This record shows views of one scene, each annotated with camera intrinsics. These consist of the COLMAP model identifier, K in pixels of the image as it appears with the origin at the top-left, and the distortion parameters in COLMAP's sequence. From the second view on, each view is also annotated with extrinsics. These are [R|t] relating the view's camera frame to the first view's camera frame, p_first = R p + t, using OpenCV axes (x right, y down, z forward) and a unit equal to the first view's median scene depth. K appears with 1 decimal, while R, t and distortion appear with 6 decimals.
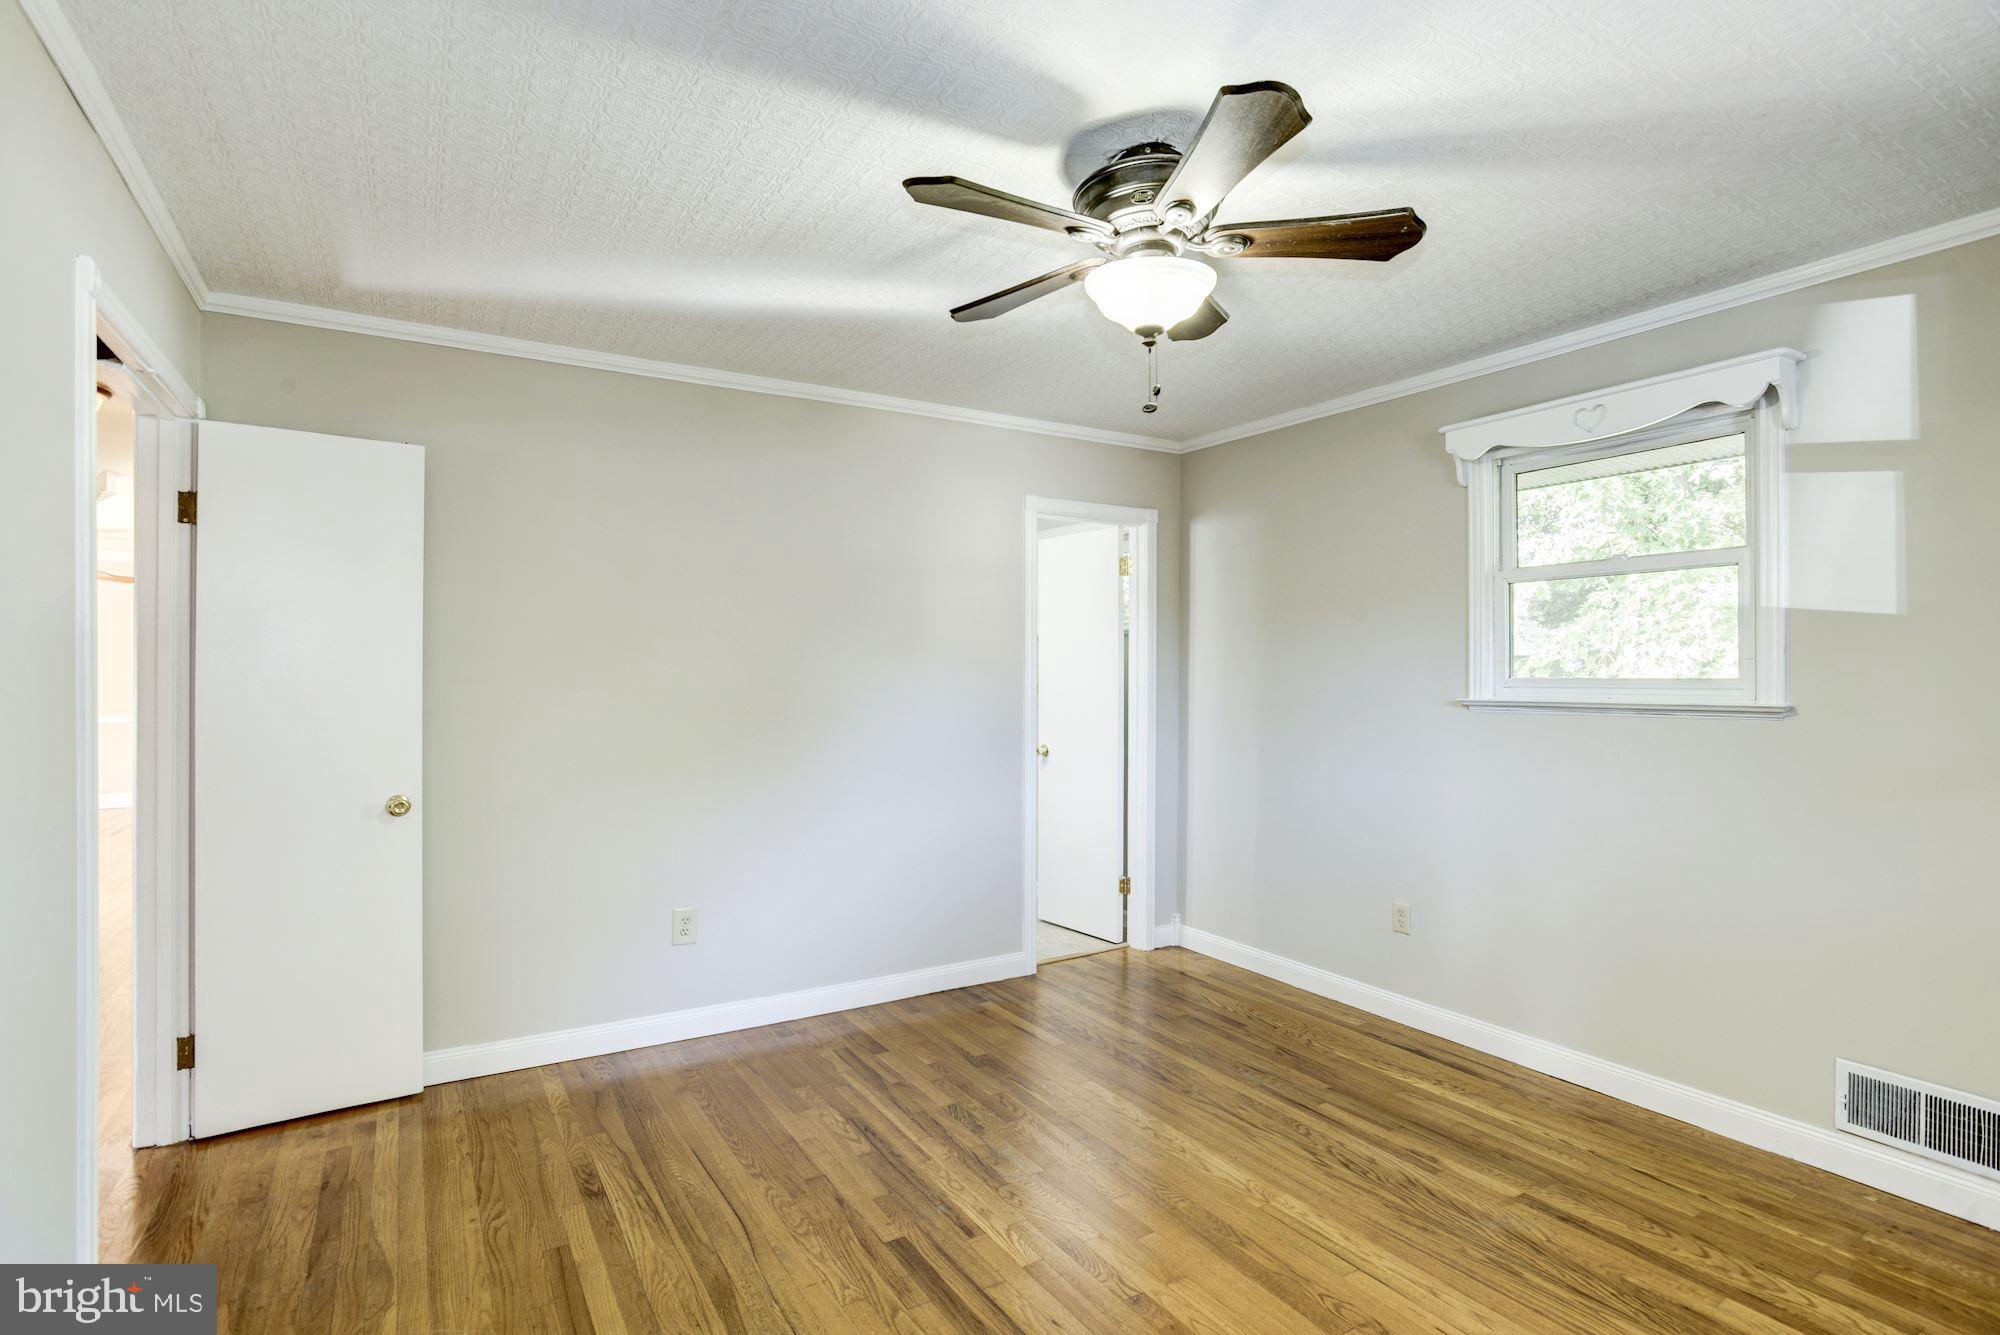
lens RADIAL K [[960.3, 0, 1016.9], [0, 960.3, 675.0], [0, 0, 1]] dist [-0.038895, 0.009939]
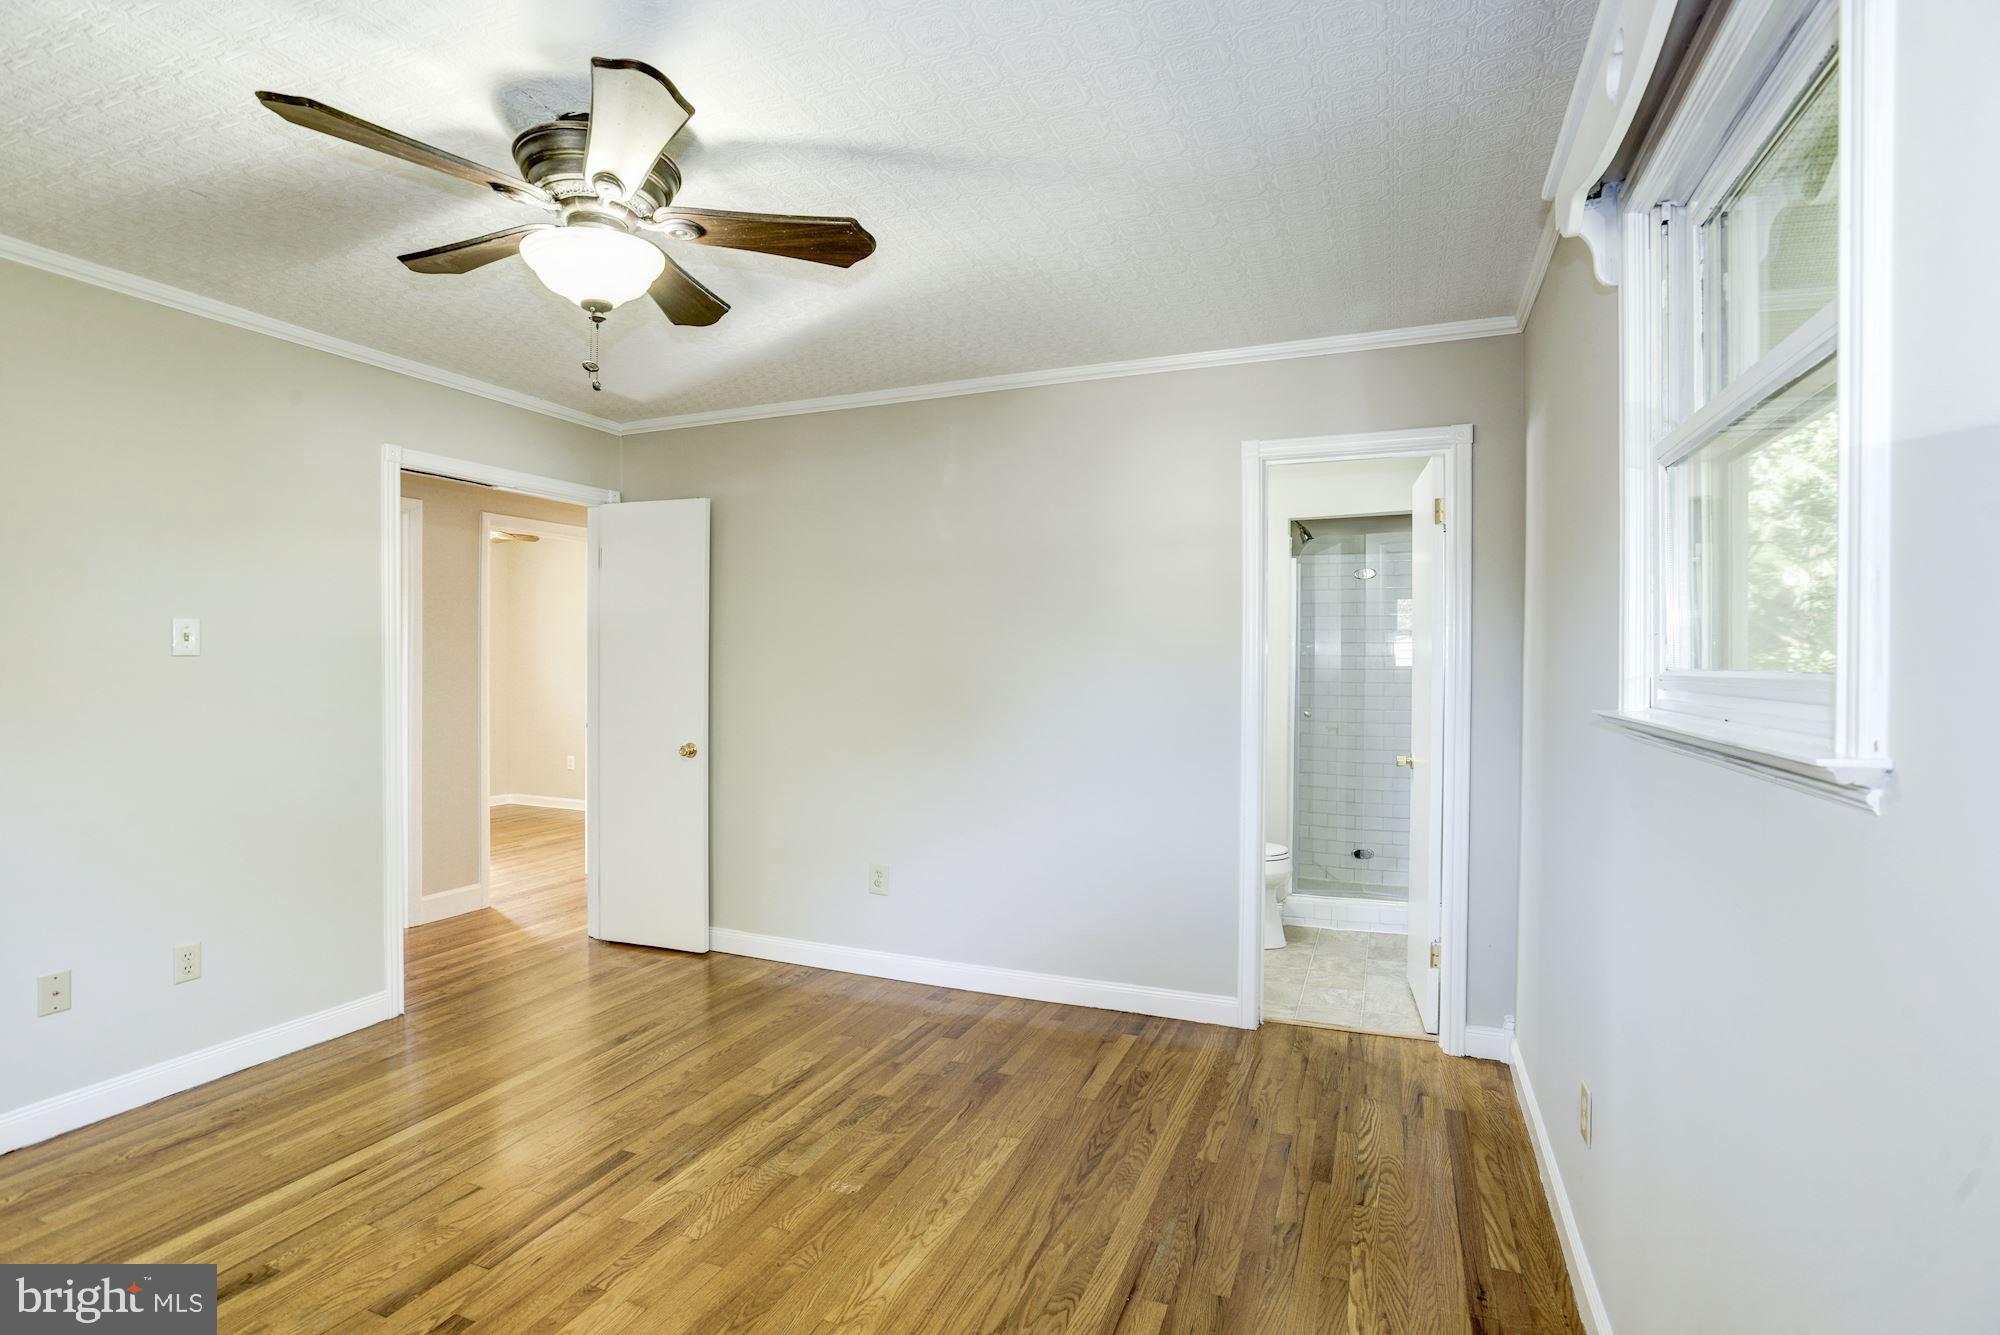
lens RADIAL K [[960.3, 0, 1003.9], [0, 960.3, 661.4], [0, 0, 1]] dist [-0.038895, 0.009939]
pose [[0.585180, 0.001343, -0.810902, 0.803063], [-0.001506, 0.999999, 0.000569, 0.000620], [0.810902, 0.000889, 0.585181, 0.525914]]
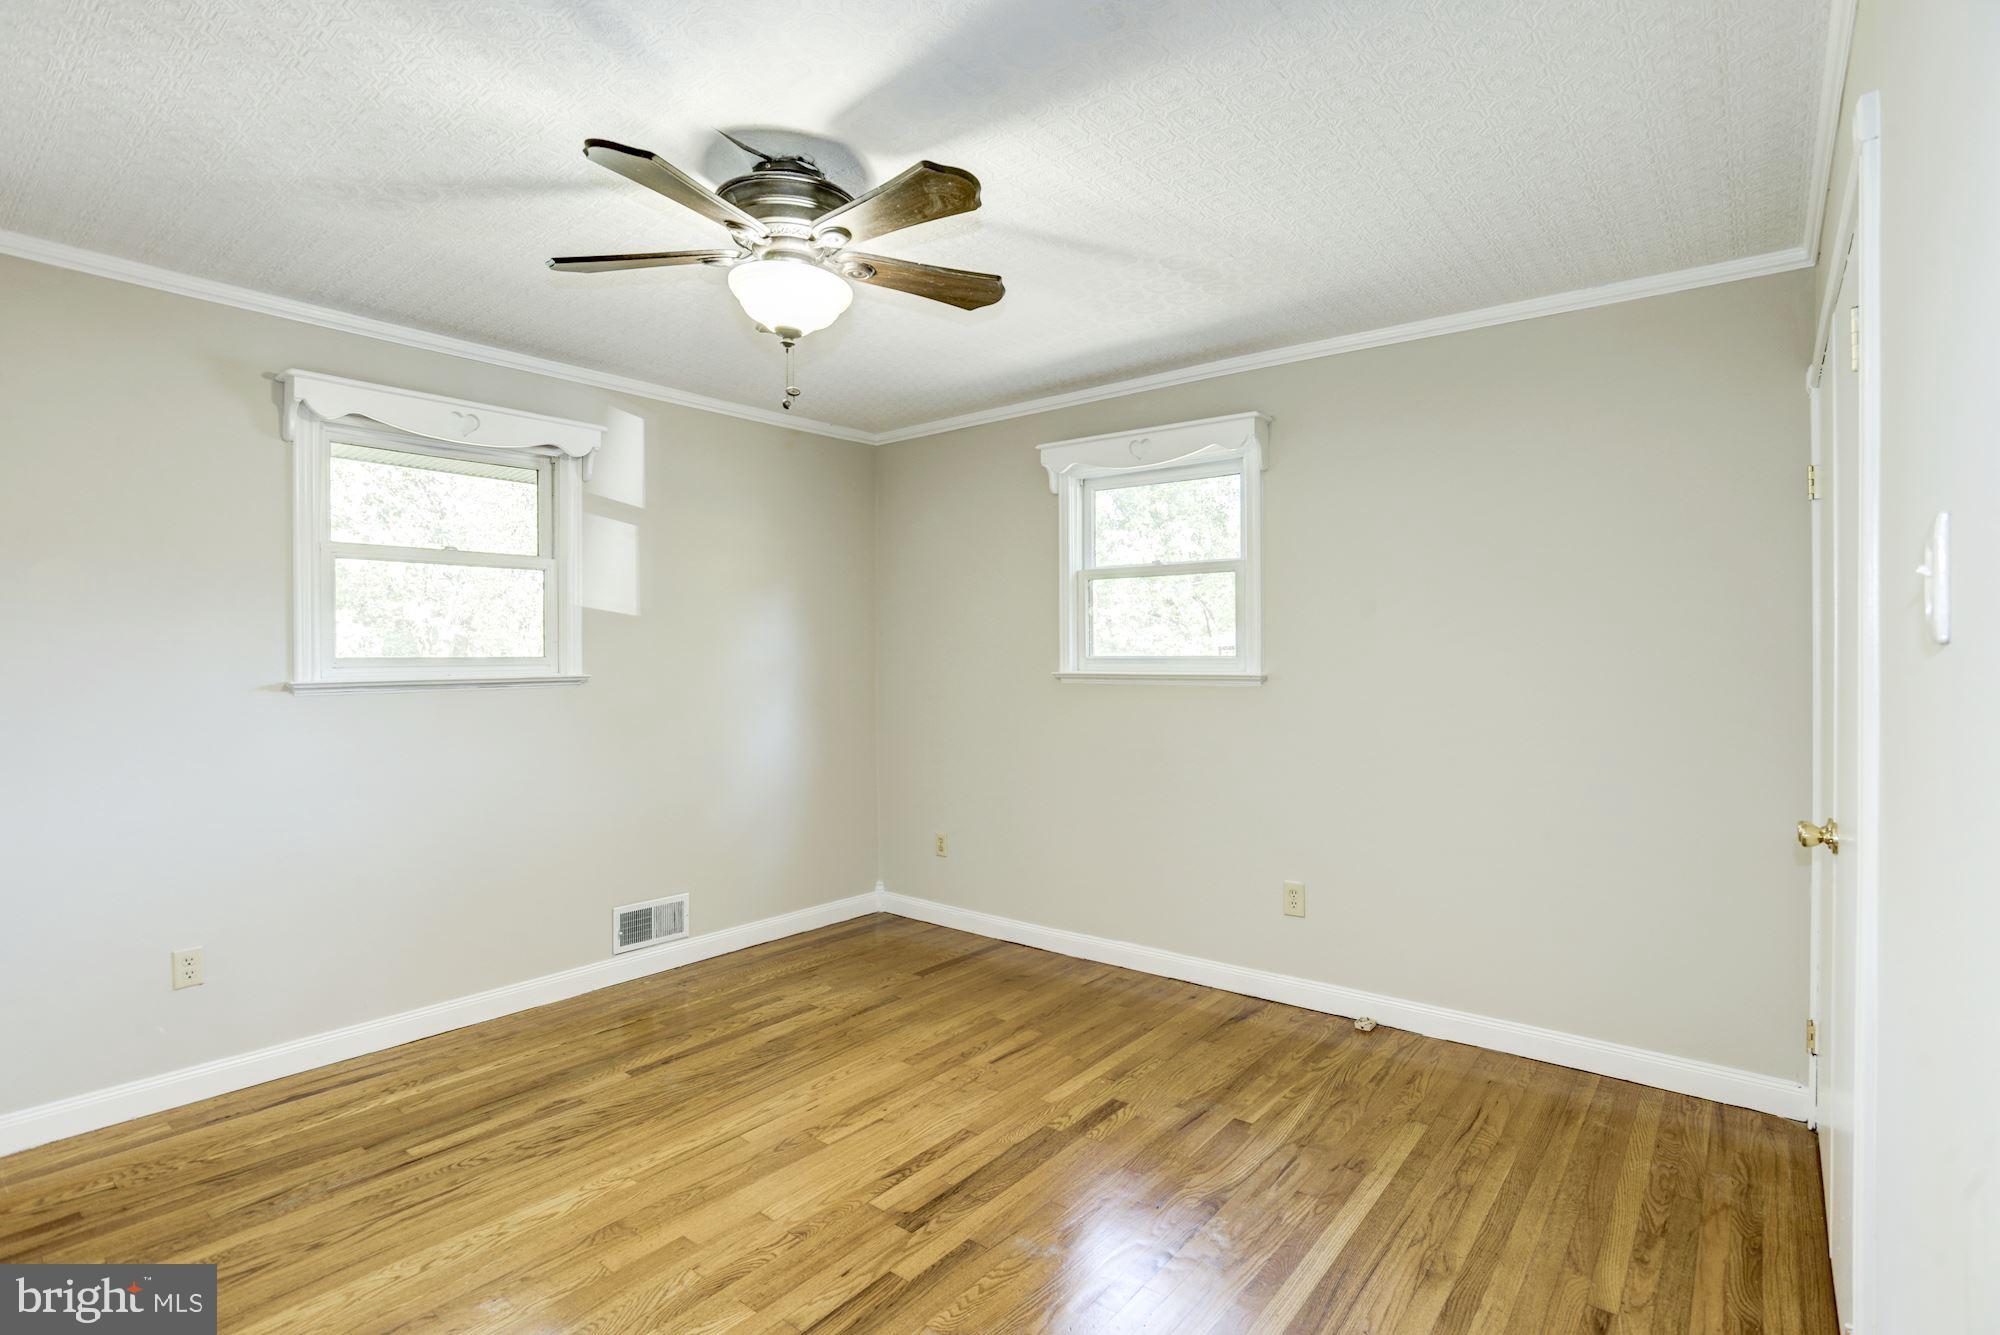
lens RADIAL K [[960.3, 0, 1003.2], [0, 960.3, 656.9], [0, 0, 1]] dist [-0.038895, 0.009939]
pose [[-0.322302, -0.006415, 0.946615, -0.662463], [-0.000828, 0.999979, 0.006494, -0.004838], [-0.946636, 0.001309, -0.322301, 0.768011]]
